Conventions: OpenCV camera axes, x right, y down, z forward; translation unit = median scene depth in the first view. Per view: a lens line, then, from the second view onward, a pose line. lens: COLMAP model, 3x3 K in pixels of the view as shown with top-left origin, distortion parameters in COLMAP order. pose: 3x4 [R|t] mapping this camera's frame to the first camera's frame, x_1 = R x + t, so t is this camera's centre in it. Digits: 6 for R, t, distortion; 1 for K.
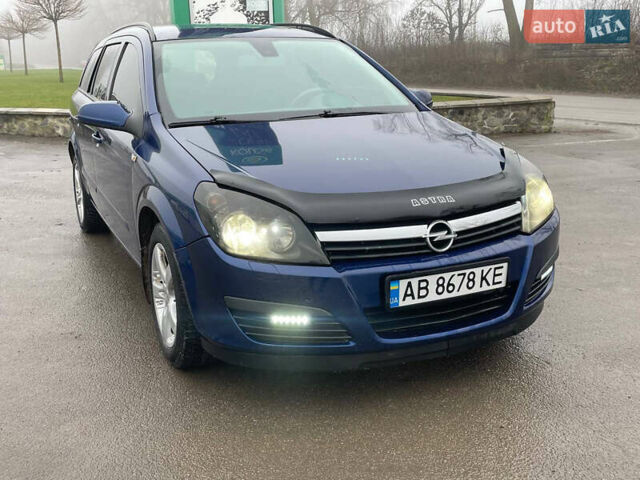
lens RADIAL K [[697.2, 0, 314.2], [0, 697.2, 238.8], [0, 0, 1]] dist [0.136034, -0.216638]
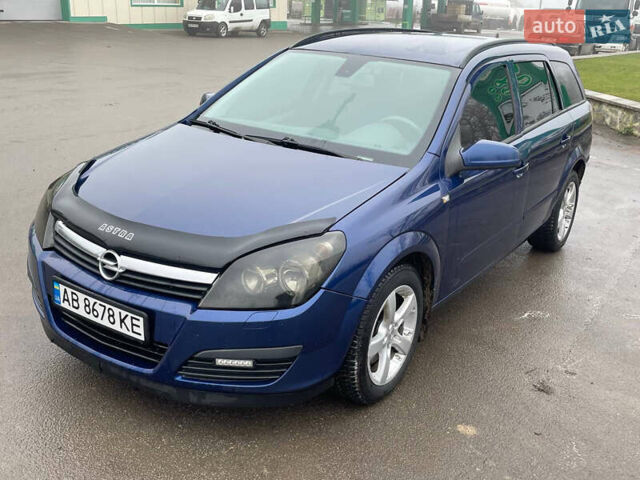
lens RADIAL K [[697.2, 0, 314.2], [0, 697.2, 238.8], [0, 0, 1]] dist [0.136034, -0.216638]
pose [[0.500779, 0.326873, -0.801482, 1.172239], [-0.289542, 0.935872, 0.200772, -0.343660], [0.815712, 0.131521, 0.563309, 0.645449]]
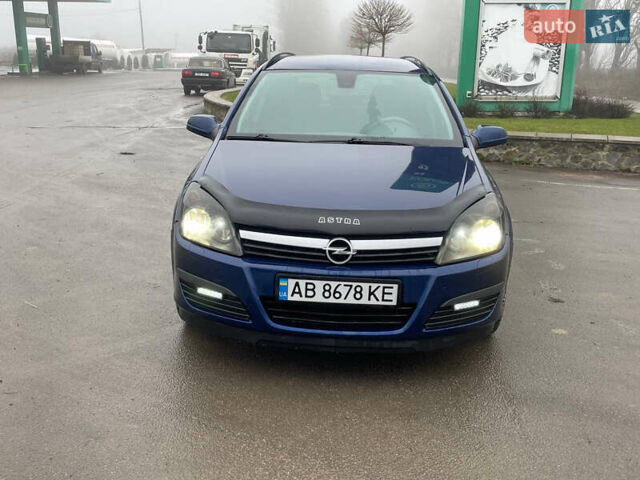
lens RADIAL K [[697.2, 0, 314.2], [0, 697.2, 238.8], [0, 0, 1]] dist [0.136034, -0.216638]
pose [[0.882088, 0.160325, -0.442963, 0.664864], [-0.165931, 0.985785, 0.026367, -0.048527], [0.440893, 0.050243, 0.896152, -0.087681]]
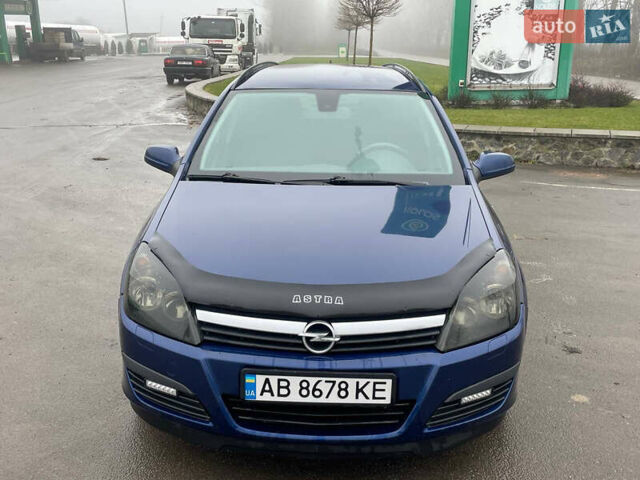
lens RADIAL K [[697.2, 0, 314.2], [0, 697.2, 238.8], [0, 0, 1]] dist [0.136034, -0.216638]
pose [[0.889963, 0.153684, -0.429358, 0.567464], [-0.145766, 0.987978, 0.051496, -0.186995], [0.432110, 0.016757, 0.901665, 0.121682]]
